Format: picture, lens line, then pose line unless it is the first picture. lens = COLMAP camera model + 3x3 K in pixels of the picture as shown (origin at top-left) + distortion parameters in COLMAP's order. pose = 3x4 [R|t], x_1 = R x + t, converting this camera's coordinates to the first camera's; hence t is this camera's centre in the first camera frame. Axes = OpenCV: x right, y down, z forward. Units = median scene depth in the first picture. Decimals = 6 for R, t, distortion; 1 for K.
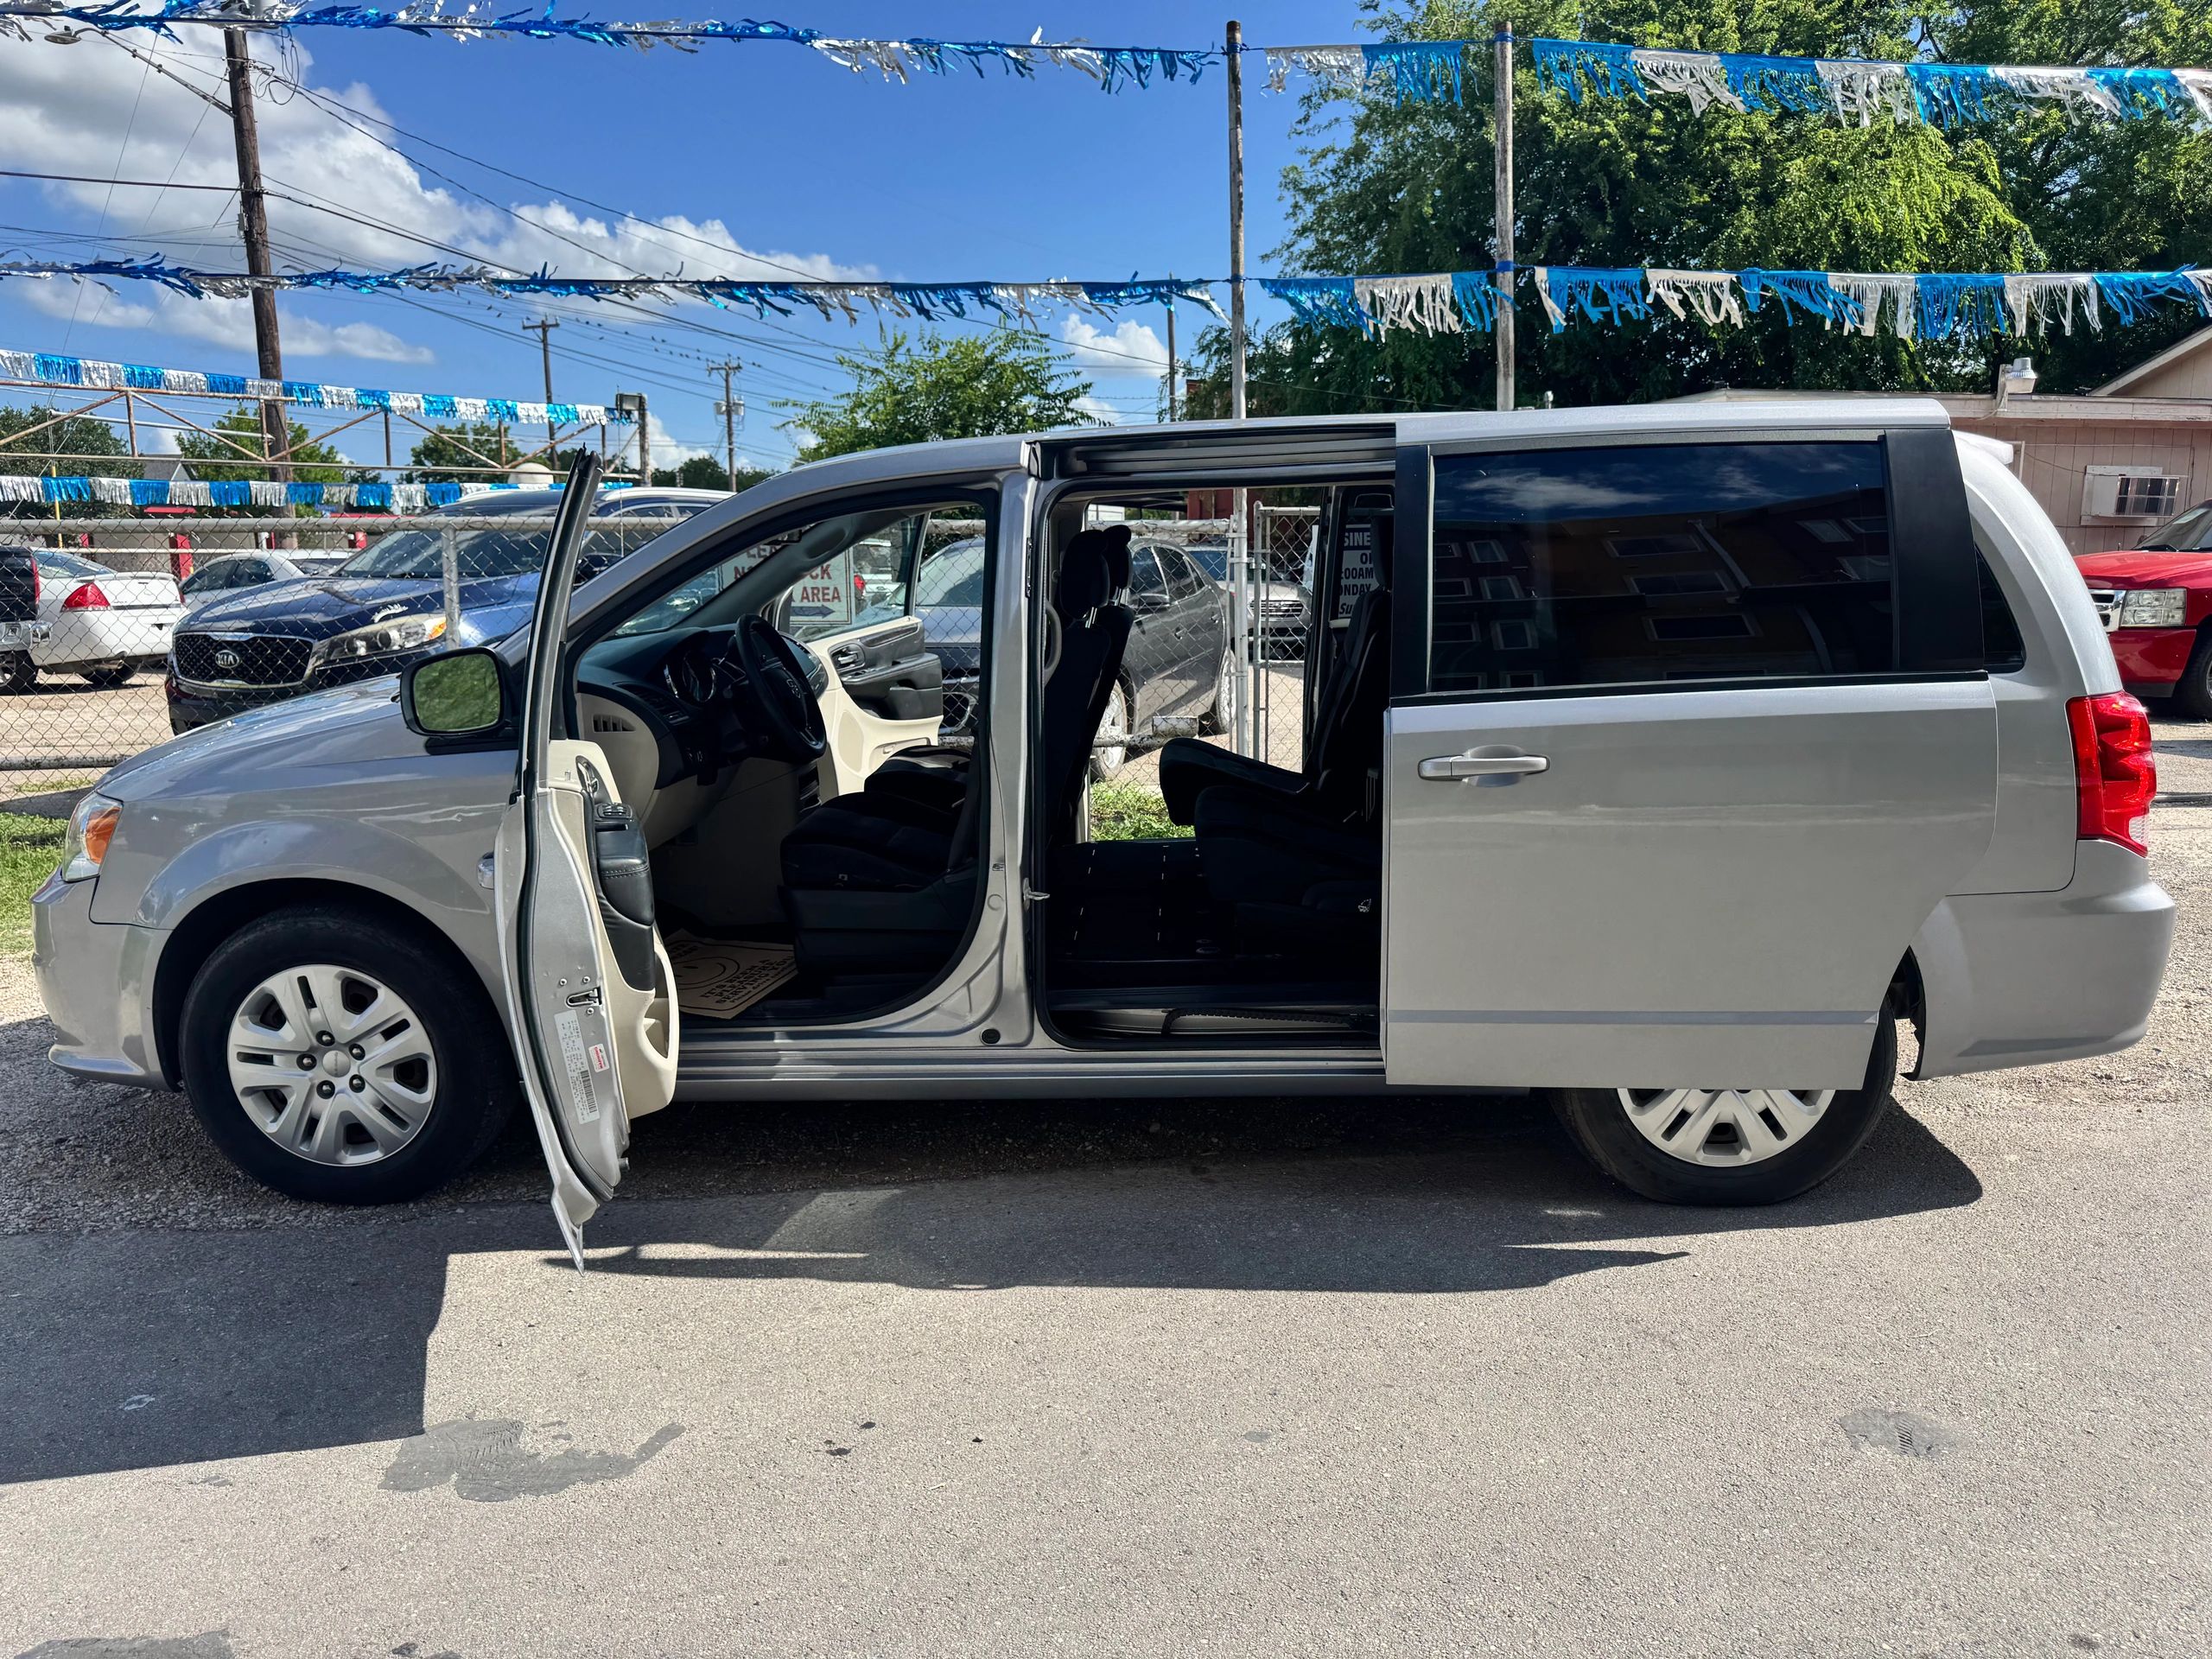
lens RADIAL K [[1579.8, 0, 1104.7], [0, 1579.8, 828.3], [0, 0, 1]] dist [0.004273, -0.013316]
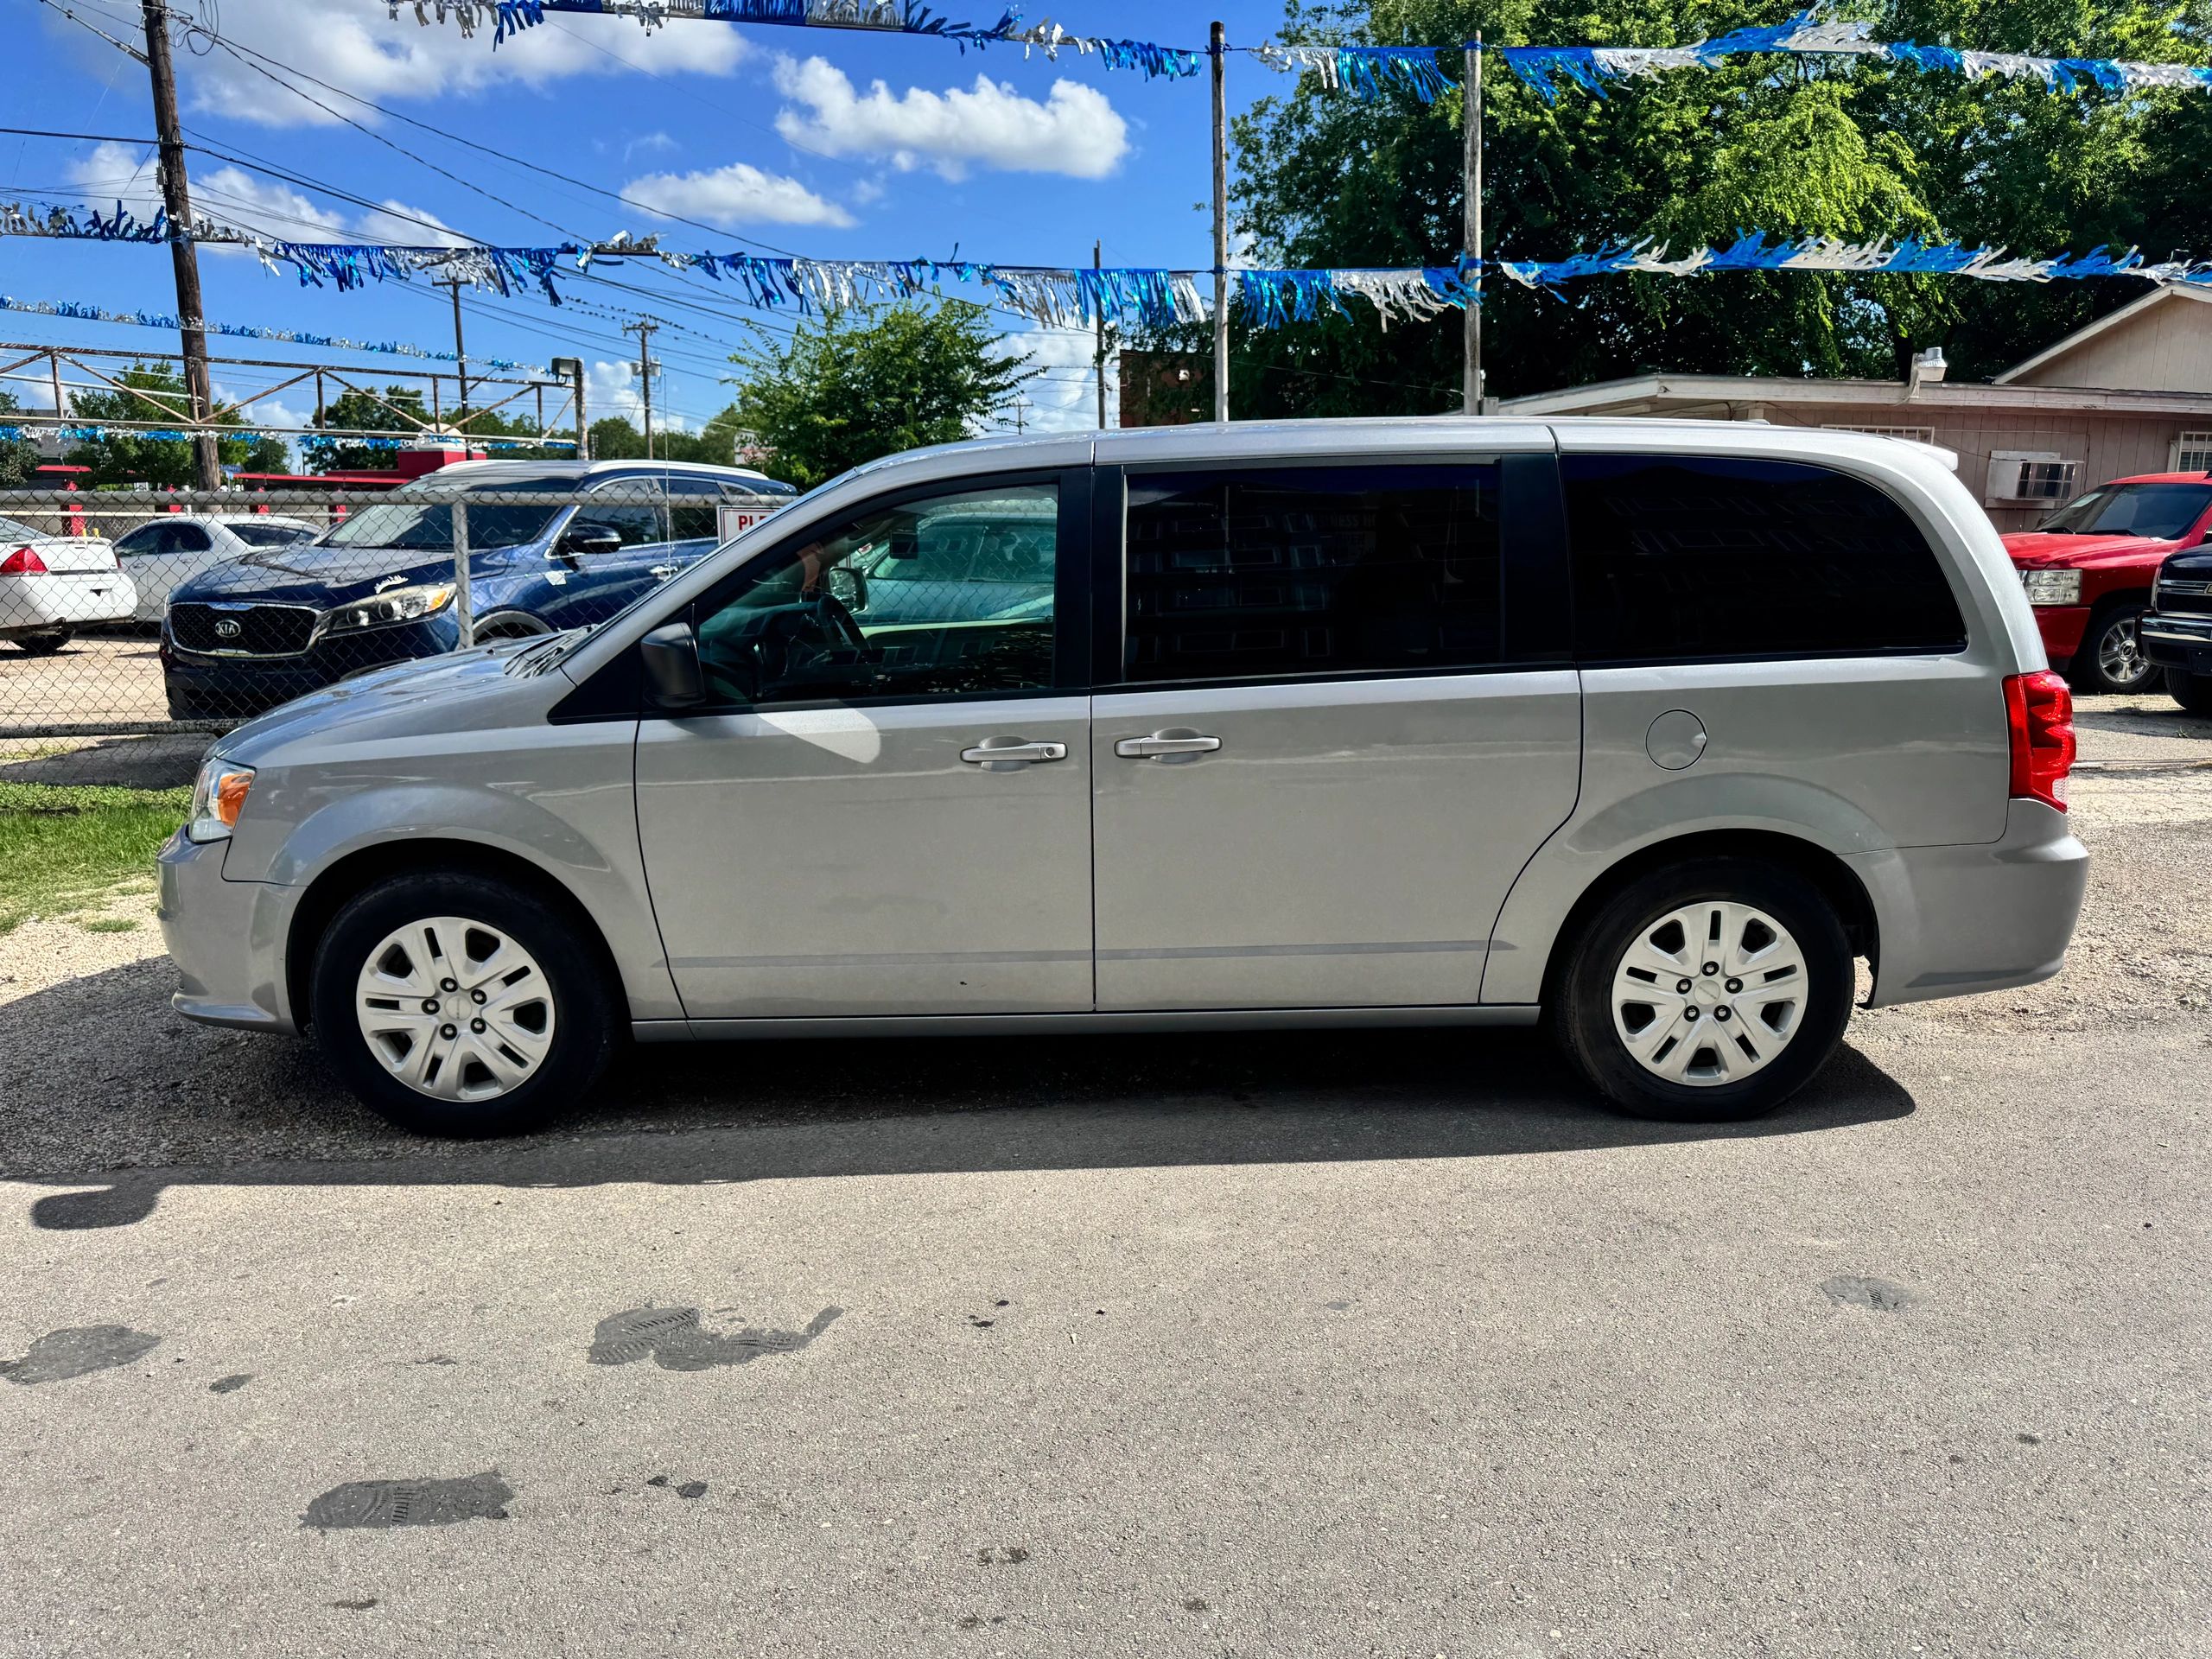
lens RADIAL K [[1579.8, 0, 1115.8], [0, 1579.8, 834.2], [0, 0, 1]] dist [0.004273, -0.013316]
pose [[0.998382, -0.002582, 0.056810, -0.094581], [0.001259, 0.999728, 0.023303, 0.004755], [-0.056855, -0.023194, 0.998113, -0.108386]]
